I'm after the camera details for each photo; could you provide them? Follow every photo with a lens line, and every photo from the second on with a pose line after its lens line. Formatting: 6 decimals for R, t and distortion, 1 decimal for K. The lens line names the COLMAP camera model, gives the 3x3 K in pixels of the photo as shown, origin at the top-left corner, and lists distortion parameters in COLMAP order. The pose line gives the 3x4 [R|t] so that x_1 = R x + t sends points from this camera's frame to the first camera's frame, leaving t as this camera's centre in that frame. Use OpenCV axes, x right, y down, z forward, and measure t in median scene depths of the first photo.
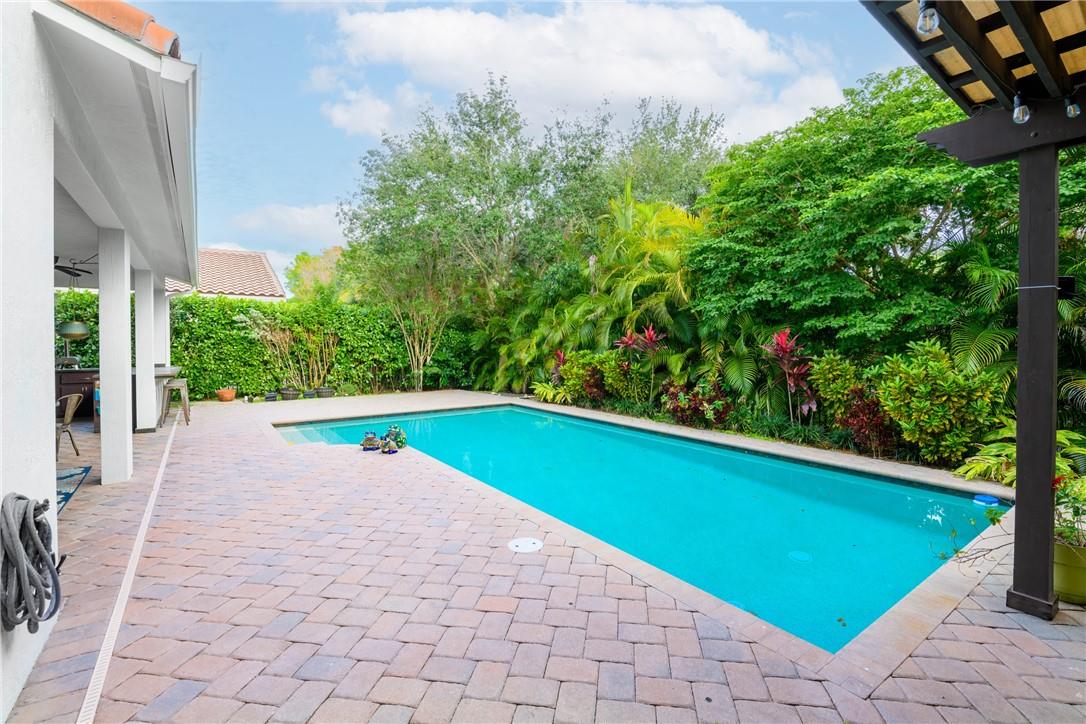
lens RADIAL K [[489.1, 0, 546.2], [0, 489.1, 363.2], [0, 0, 1]] dist [0.003018, -0.000024]
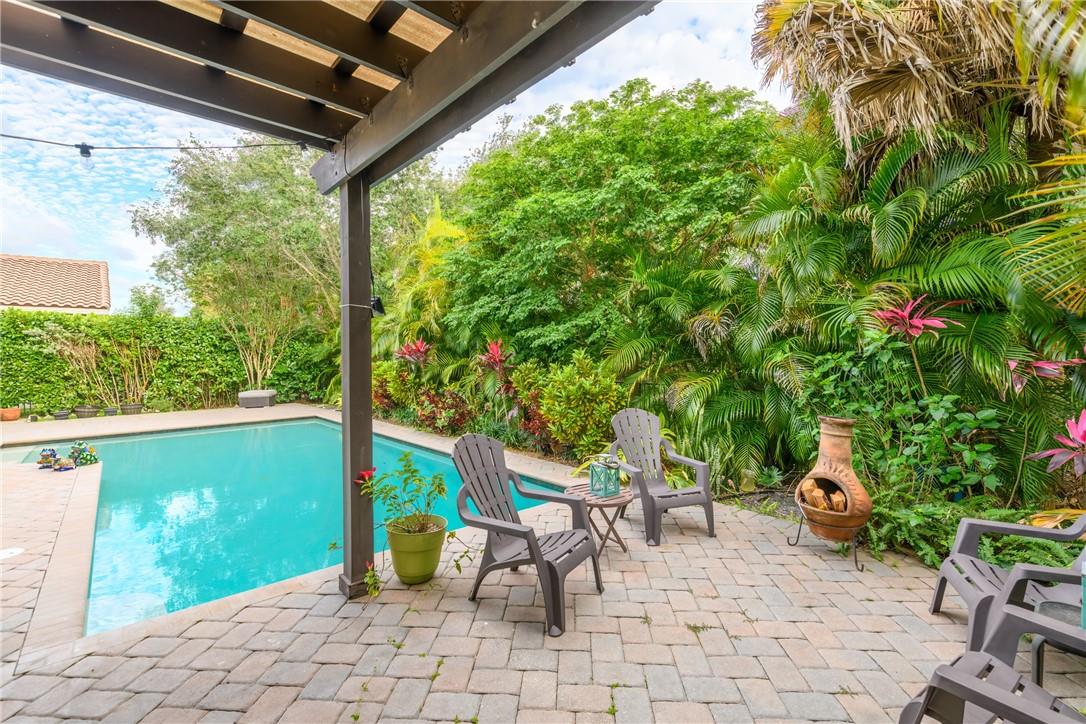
lens RADIAL K [[489.1, 0, 544.4], [0, 489.1, 356.2], [0, 0, 1]] dist [0.003018, -0.000024]
pose [[0.994280, -0.011748, 0.106161, 0.235081], [0.015540, 0.999268, -0.034957, 0.002708], [-0.105673, 0.036407, 0.993734, -0.033224]]
